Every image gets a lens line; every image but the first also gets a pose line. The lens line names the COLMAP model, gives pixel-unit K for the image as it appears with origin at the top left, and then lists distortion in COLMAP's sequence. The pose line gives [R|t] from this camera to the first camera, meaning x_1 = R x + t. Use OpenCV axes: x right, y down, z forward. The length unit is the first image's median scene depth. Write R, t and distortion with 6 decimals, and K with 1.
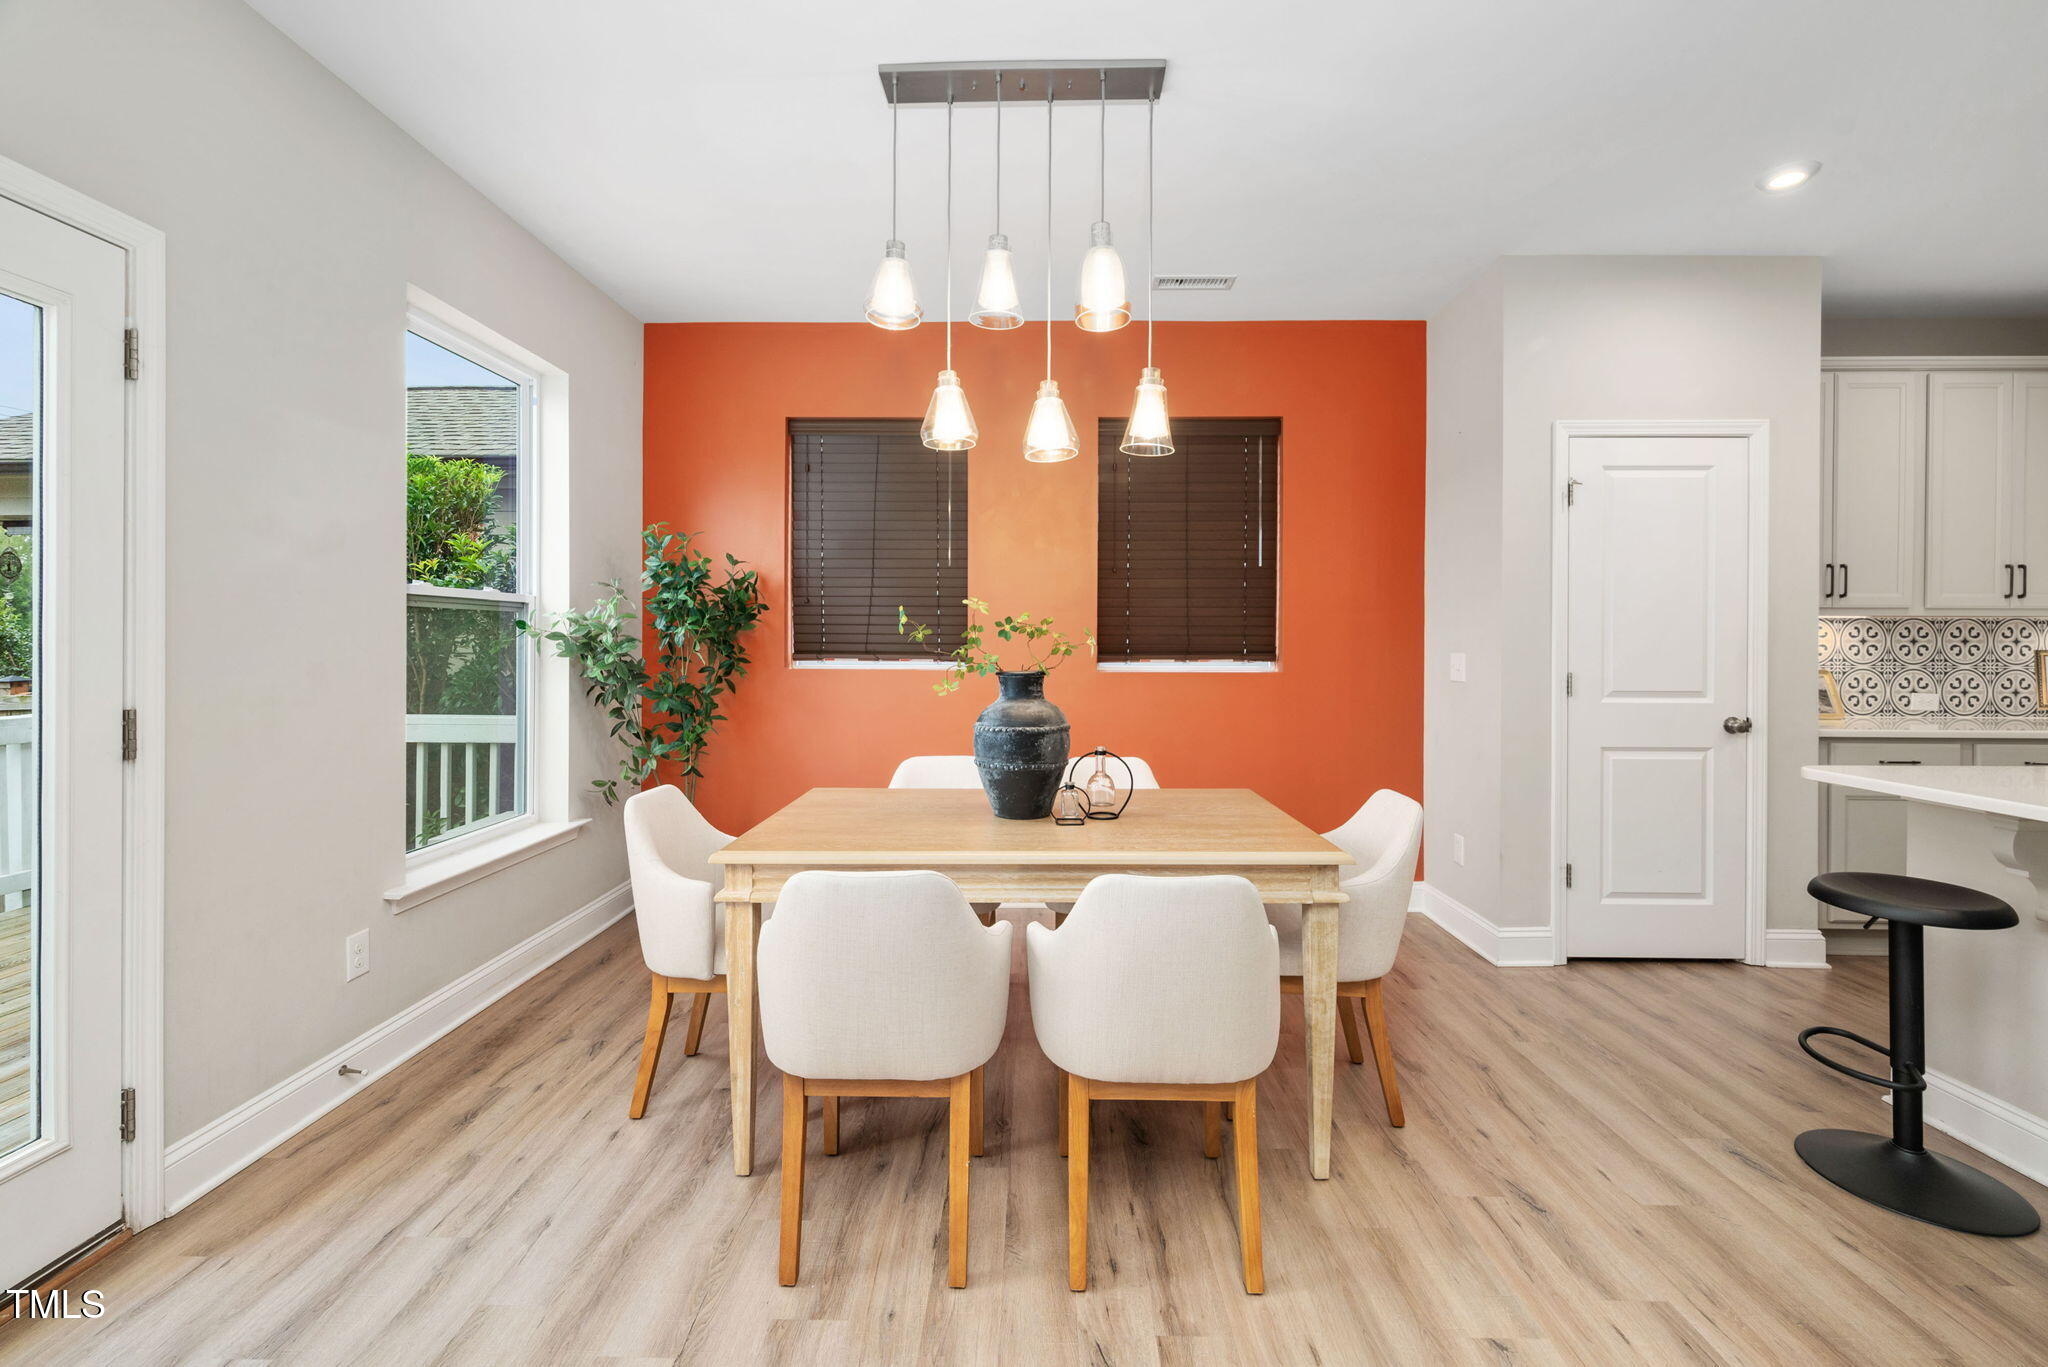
lens RADIAL K [[866.7, 0, 981.9], [0, 866.7, 645.2], [0, 0, 1]] dist [-0.000066, -0.000331]
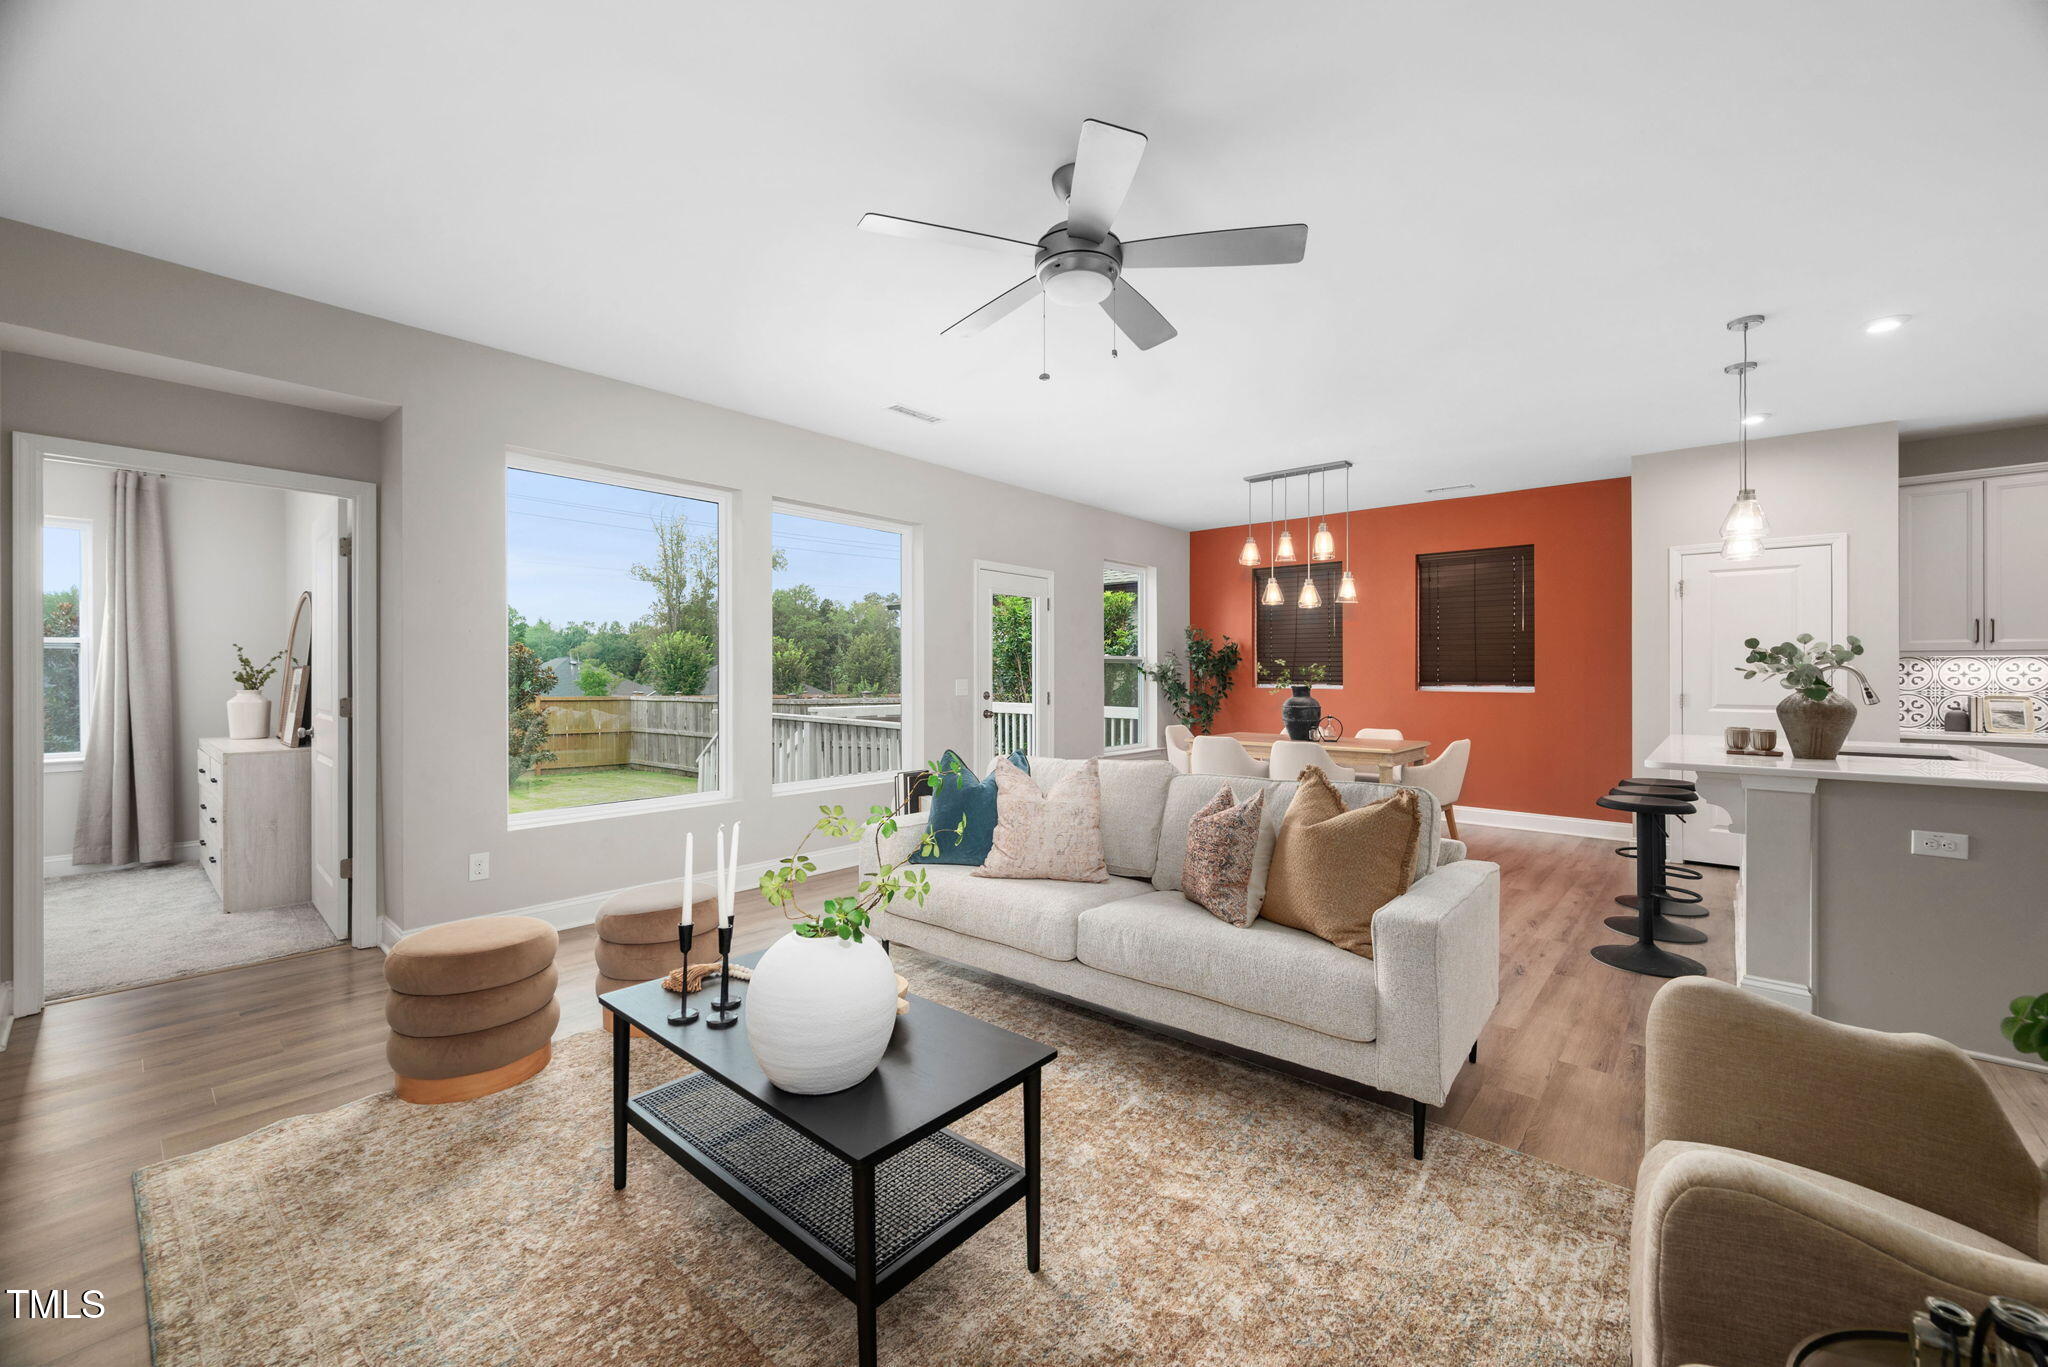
lens RADIAL K [[803.1, 0, 1000.8], [0, 803.1, 673.2], [0, 0, 1]] dist [-0.000476, -0.000049]
pose [[0.776165, -0.001453, -0.630528, 0.608933], [-0.001420, 0.999991, -0.004053, 0.001126], [0.630528, 0.004041, 0.776156, -1.038167]]
